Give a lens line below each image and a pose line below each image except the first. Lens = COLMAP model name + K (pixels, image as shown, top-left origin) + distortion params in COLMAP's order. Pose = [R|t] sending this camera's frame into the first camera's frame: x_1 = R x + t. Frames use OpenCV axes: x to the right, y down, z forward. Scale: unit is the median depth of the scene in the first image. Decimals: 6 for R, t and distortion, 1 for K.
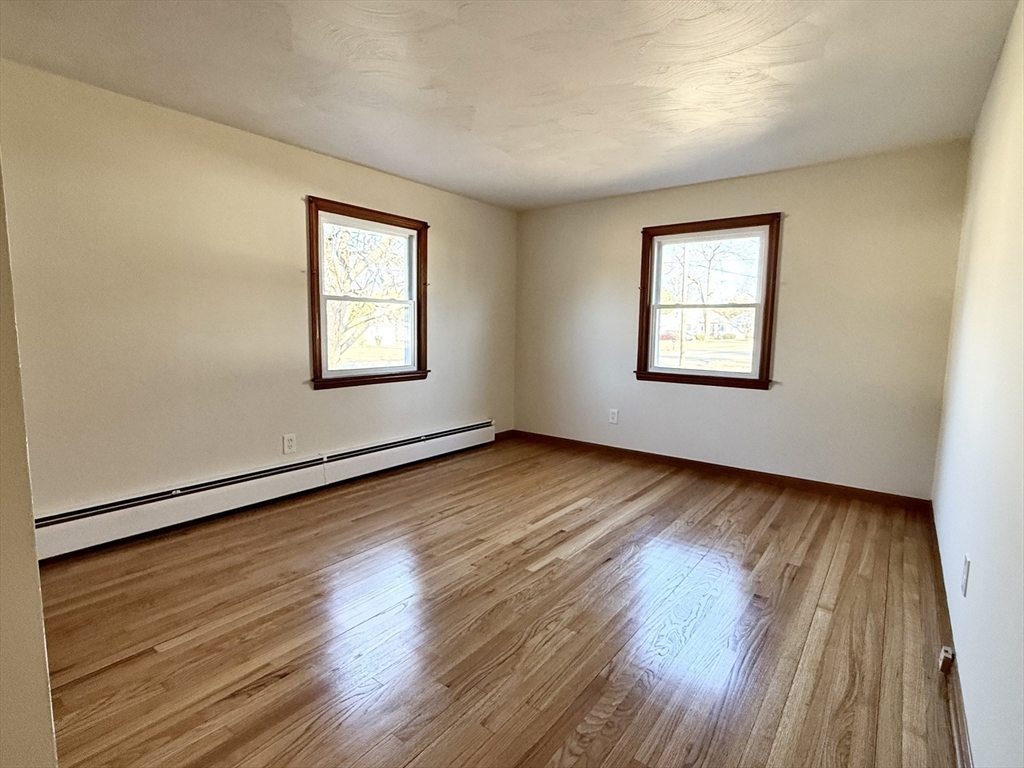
lens RADIAL K [[521.6, 0, 491.5], [0, 521.6, 381.2], [0, 0, 1]] dist [-0.000719, 0.000116]
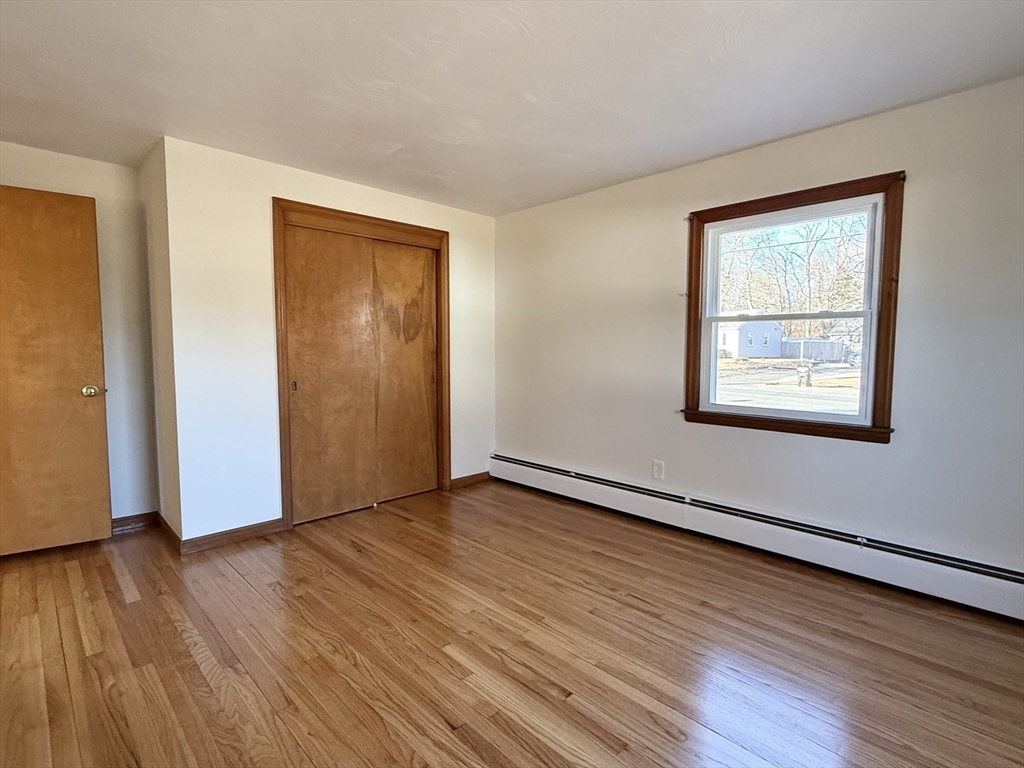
lens RADIAL K [[488.2, 0, 504.9], [0, 488.2, 381.1], [0, 0, 1]] dist [0.002605, 0.000577]
pose [[-0.111059, 0.056090, -0.992230, 0.647046], [-0.108448, 0.991760, 0.068202, -0.092186], [0.987879, 0.115180, -0.104061, 0.904465]]
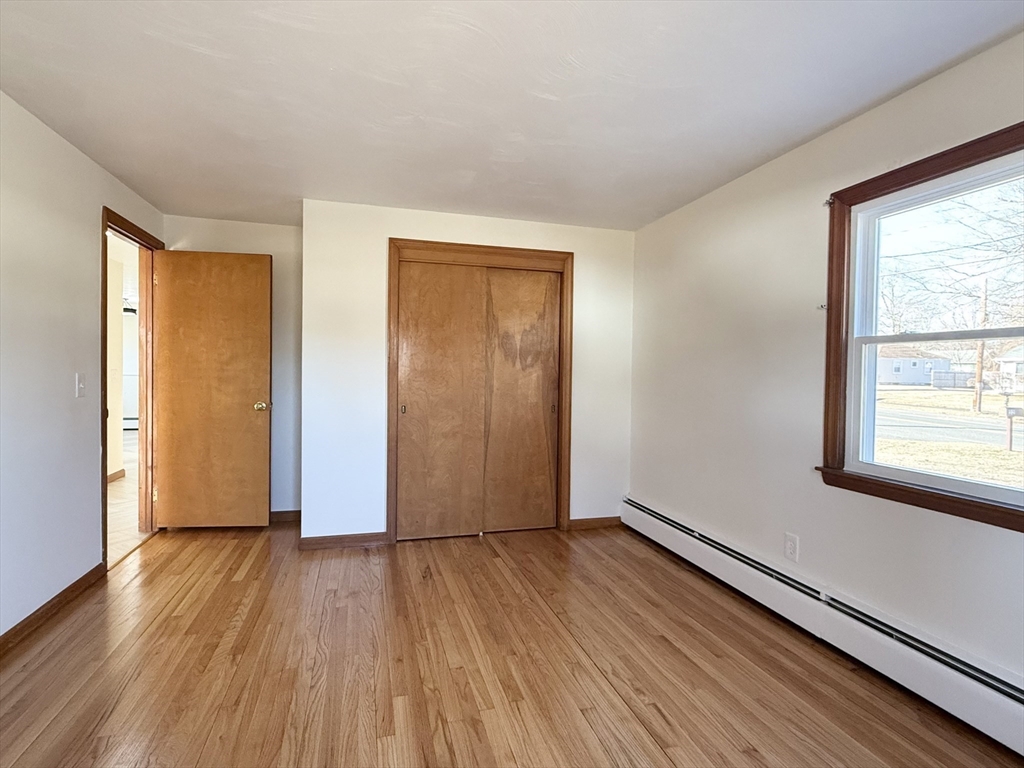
lens RADIAL K [[505.3, 0, 512.0], [0, 505.3, 384.0], [0, 0, 1]] dist [0.001352, 0.000173]
pose [[-0.560438, -0.001622, -0.828195, 0.478341], [-0.108767, 0.991481, 0.071661, -0.130144], [0.821023, 0.130242, -0.555840, 1.196751]]
